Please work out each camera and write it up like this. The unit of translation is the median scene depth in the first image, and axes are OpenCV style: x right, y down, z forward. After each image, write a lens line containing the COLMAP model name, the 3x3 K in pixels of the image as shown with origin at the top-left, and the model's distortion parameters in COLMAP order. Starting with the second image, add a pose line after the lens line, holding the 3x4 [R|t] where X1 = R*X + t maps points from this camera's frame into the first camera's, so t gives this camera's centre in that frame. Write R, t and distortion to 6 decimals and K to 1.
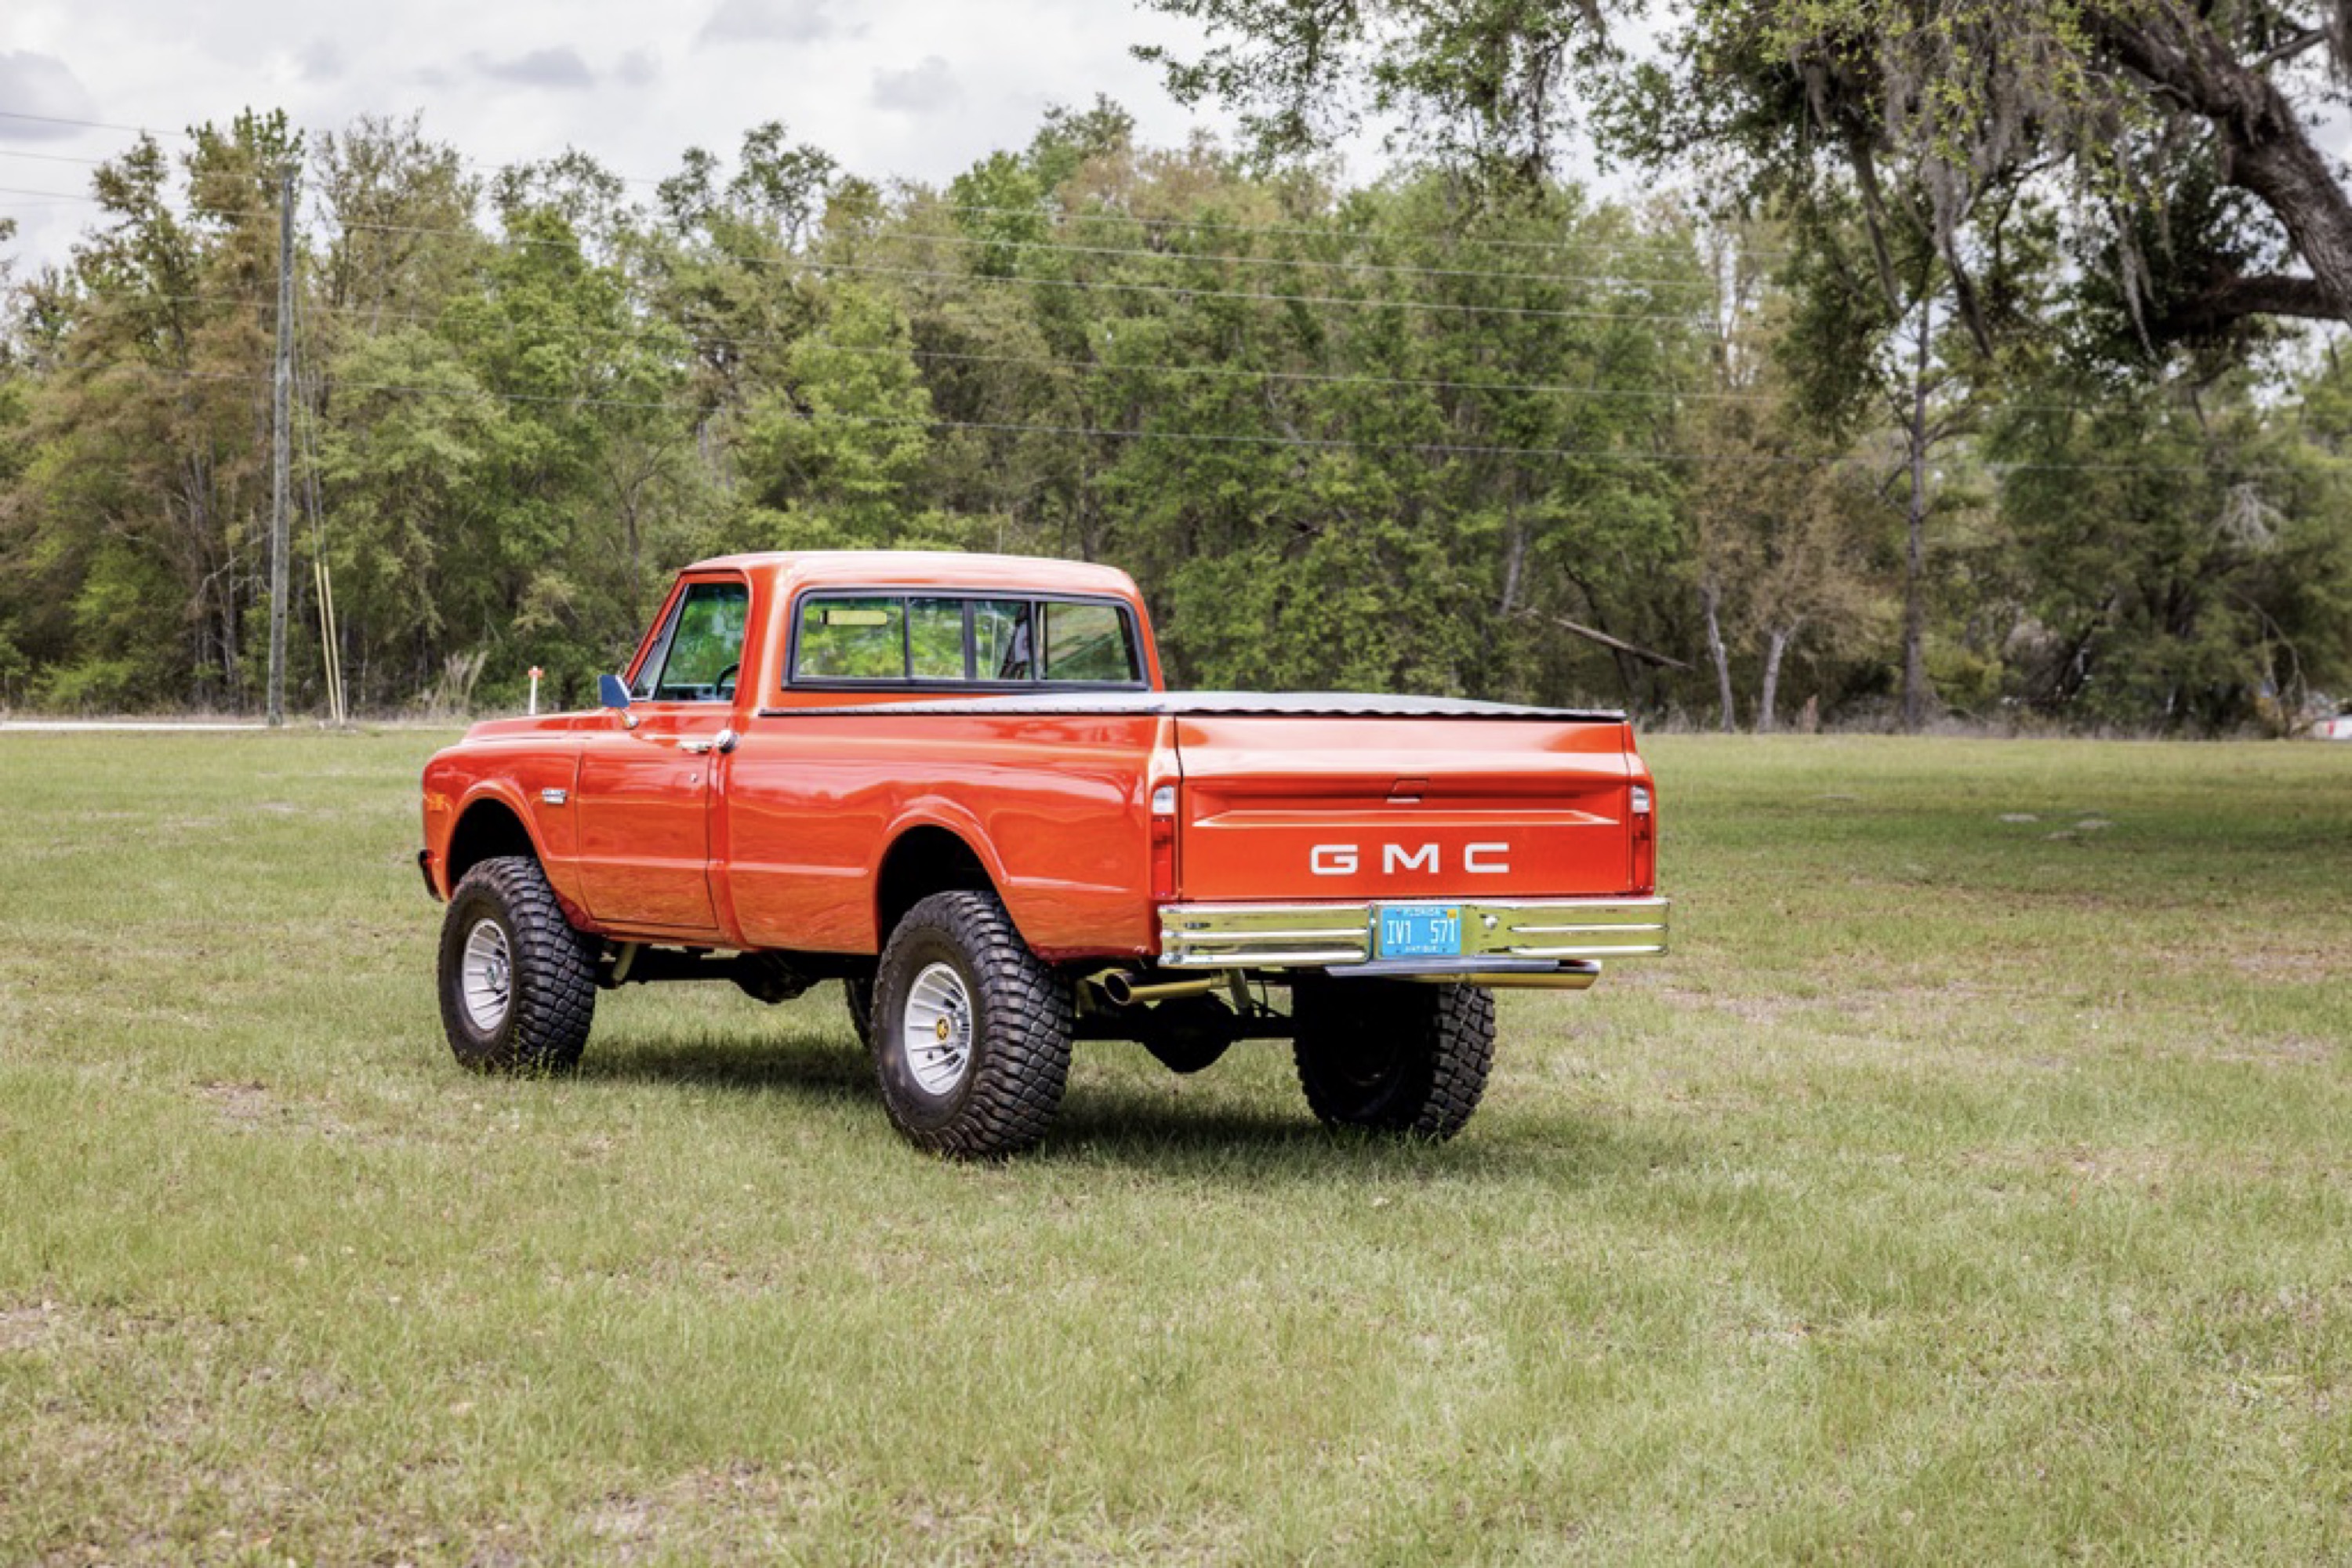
lens RADIAL K [[4483.3, 0, 1177.2], [0, 4483.3, 785.0], [0, 0, 1]] dist [0.119588, 0.000000]
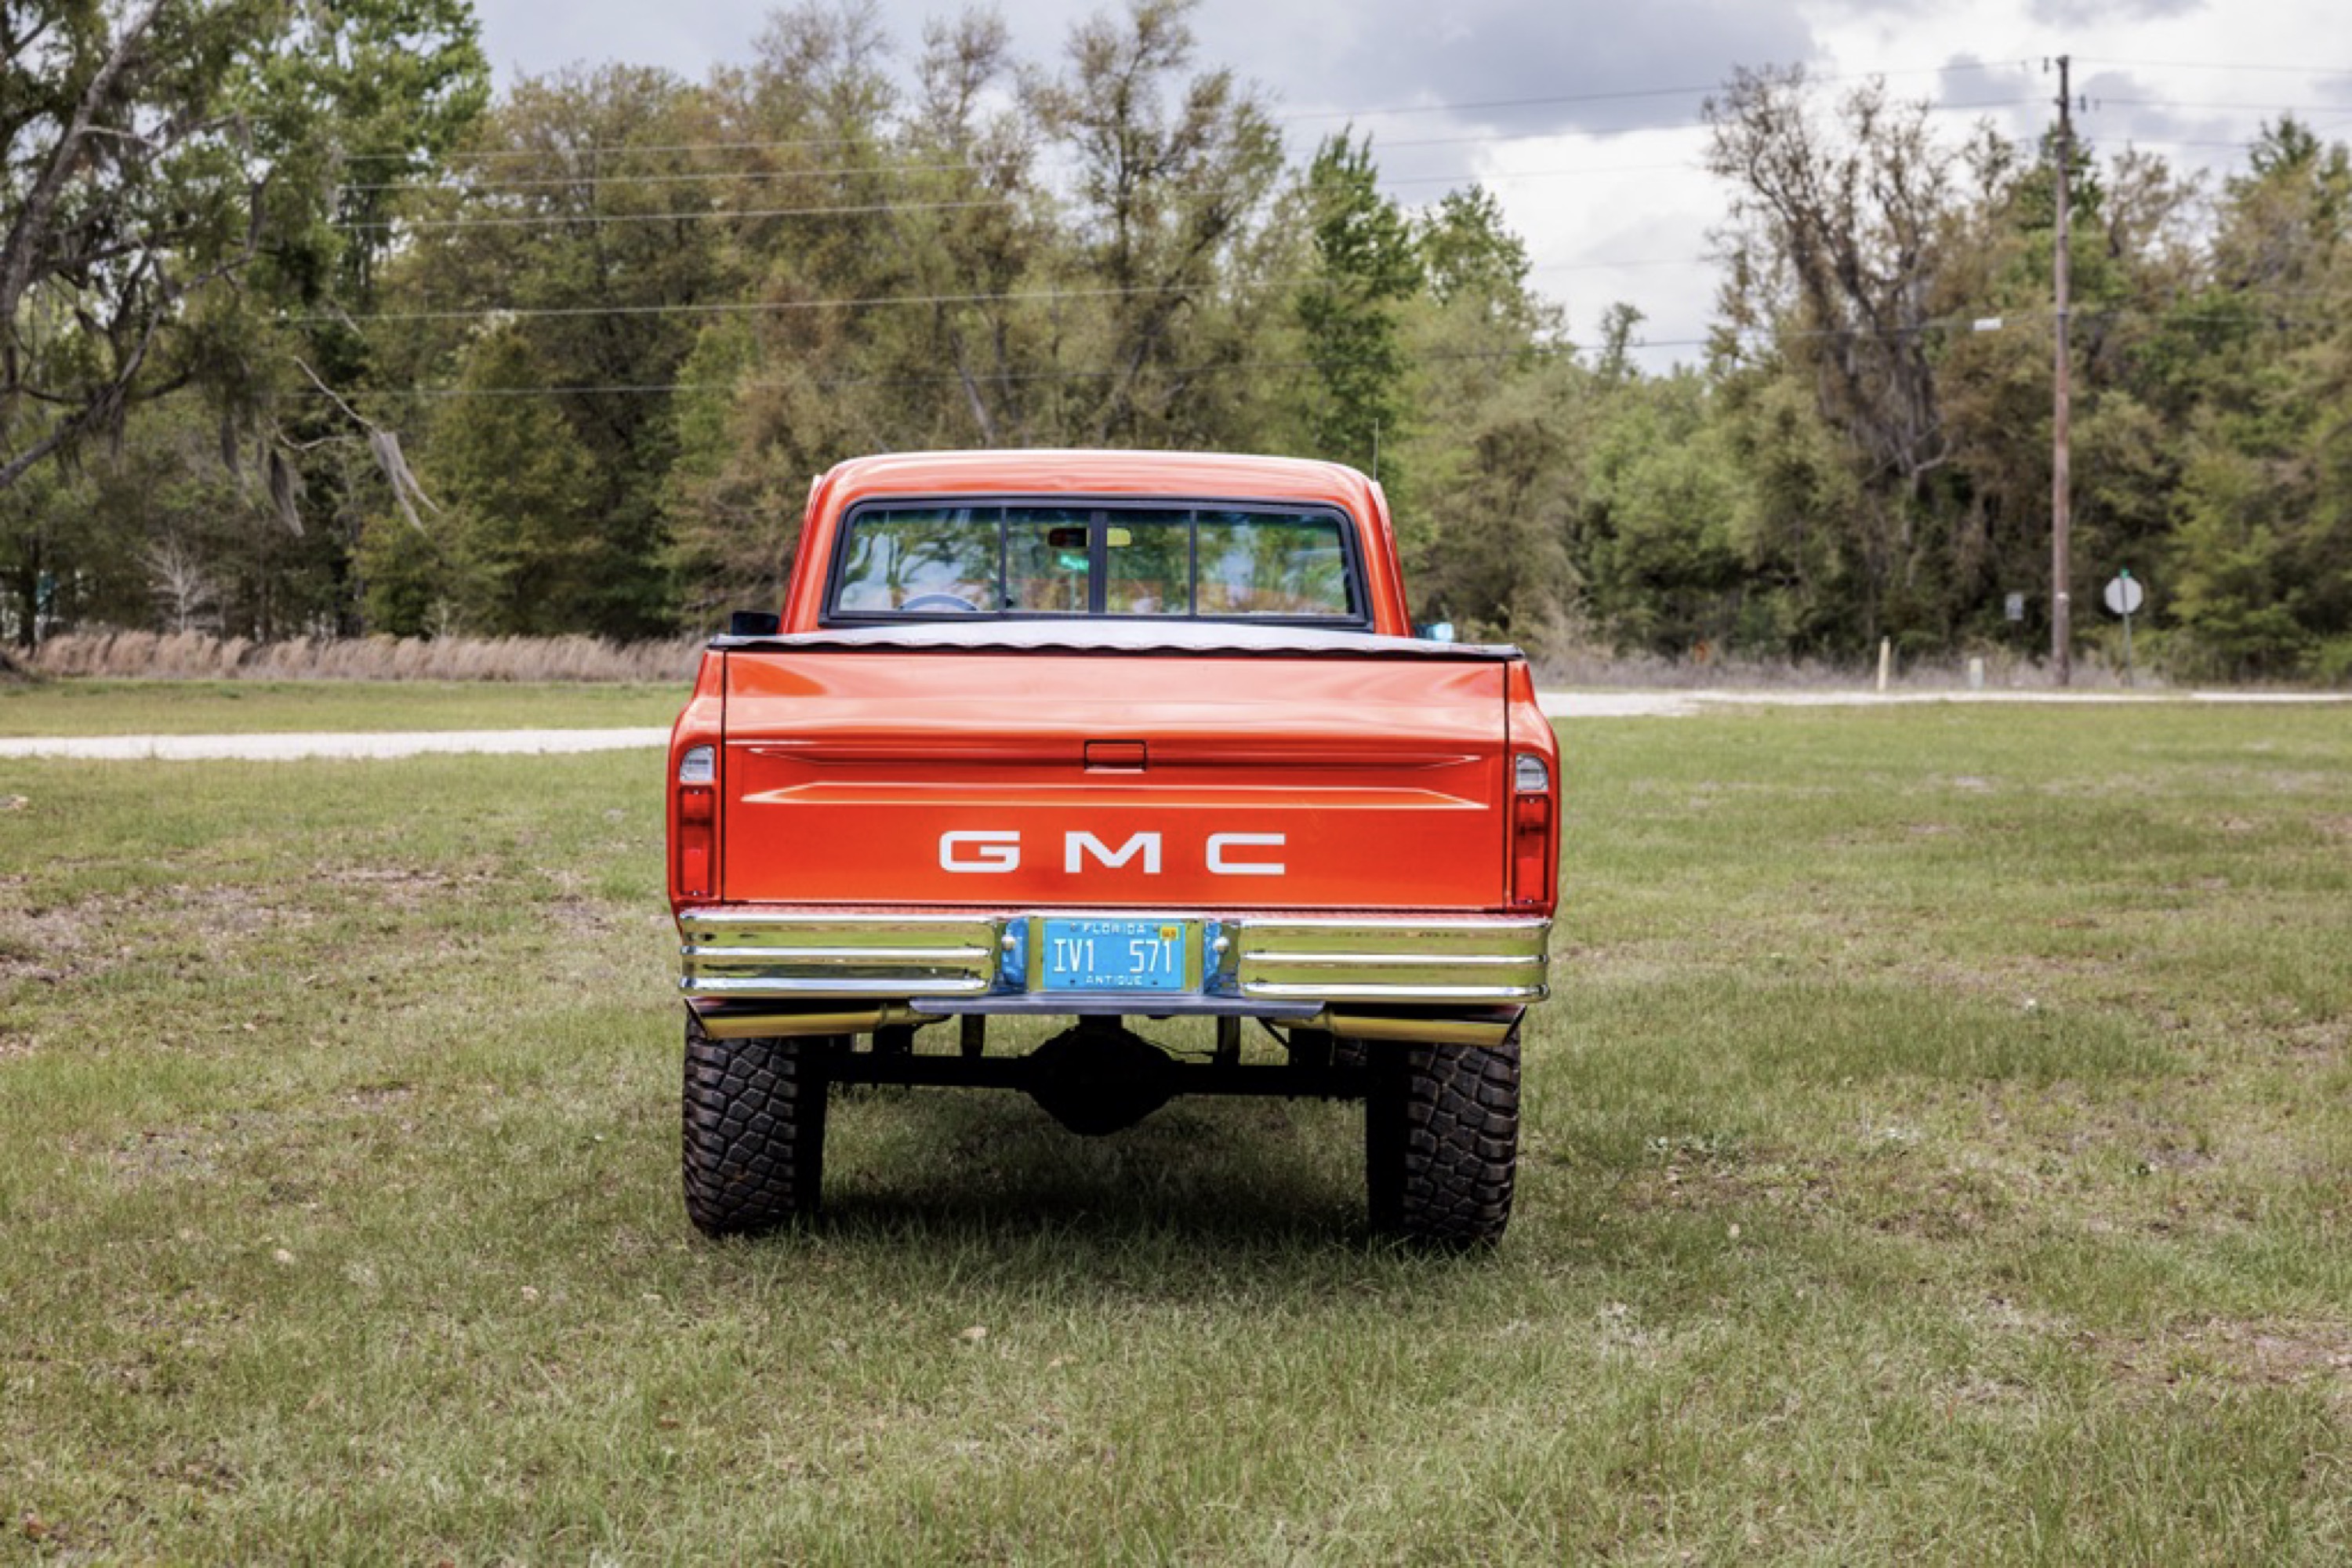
lens RADIAL K [[4483.3, 0, 1182.0], [0, 4483.3, 777.0], [0, 0, 1]] dist [0.119588, 0.000000]
pose [[0.858648, 0.013075, -0.512399, 0.377748], [-0.011117, 0.999914, 0.006885, -0.000508], [0.512445, -0.000215, 0.858720, 0.349657]]
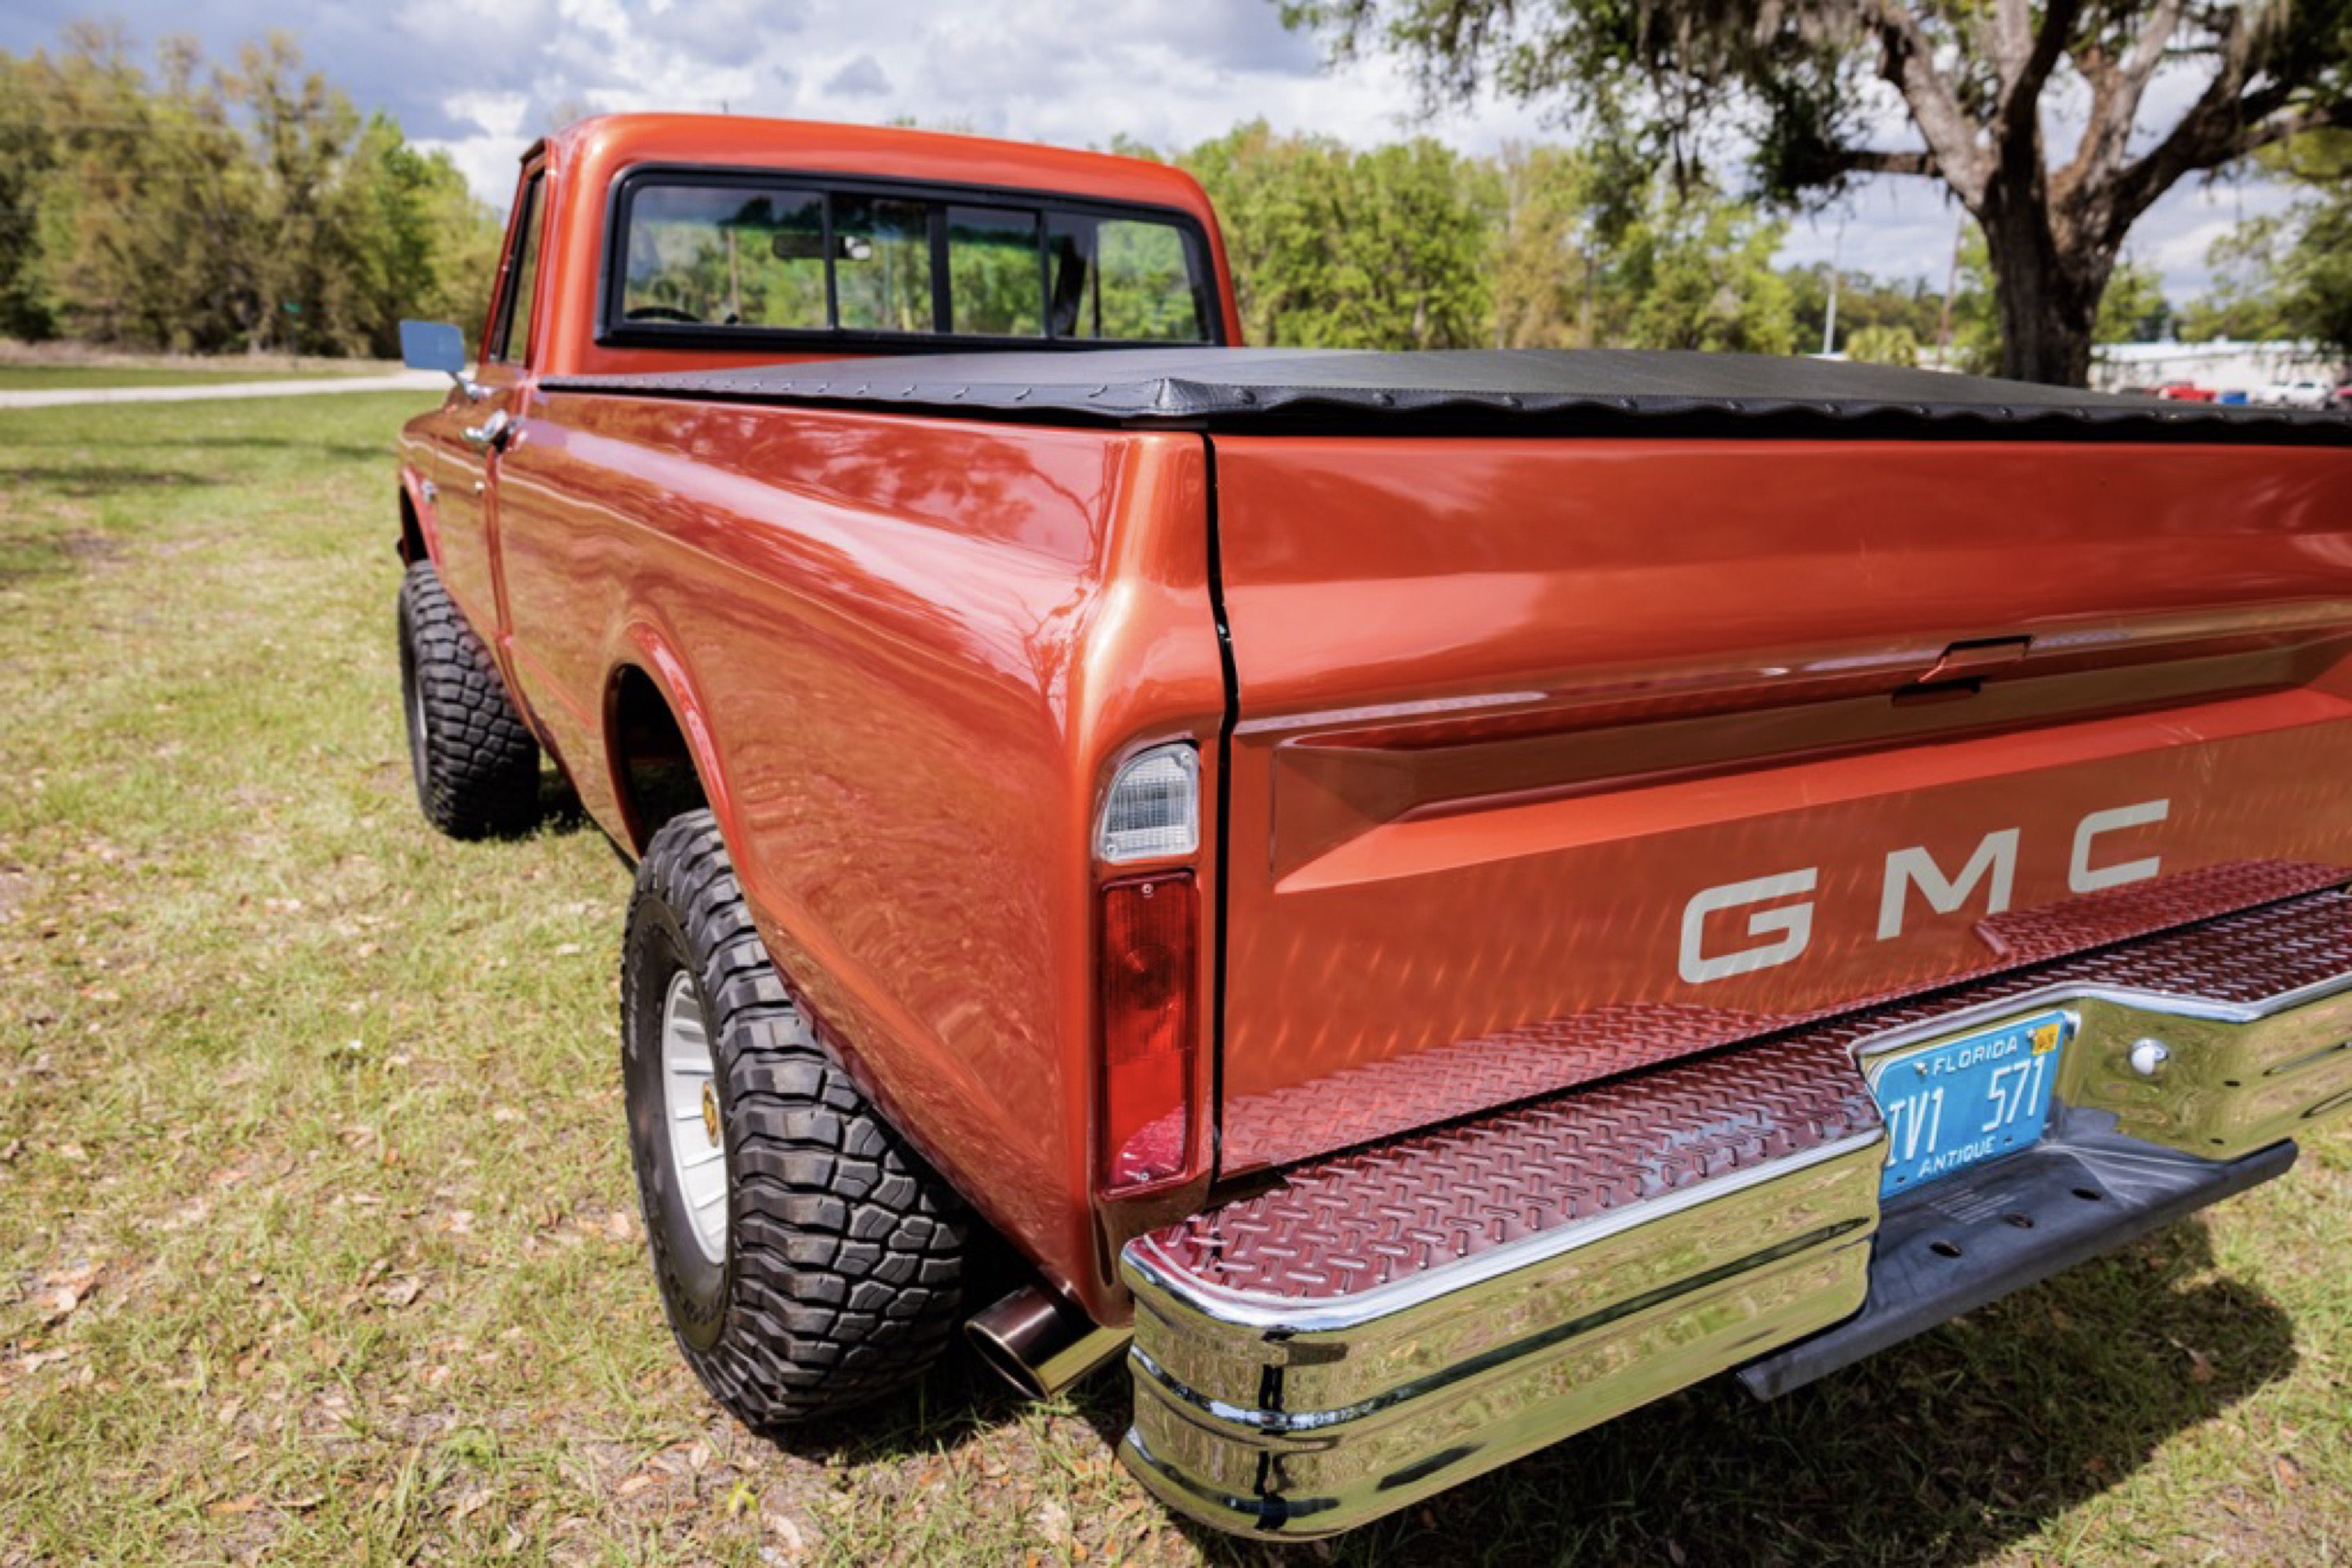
lens RADIAL K [[1613.2, 0, 1189.0], [0, 1613.2, 793.7], [0, 0, 1]] dist [-0.003773, 0.010697]
pose [[0.998447, 0.026013, -0.049267, 0.002731], [-0.013740, 0.971962, 0.234737, -0.014435], [0.053992, -0.233695, 0.970810, 0.785234]]
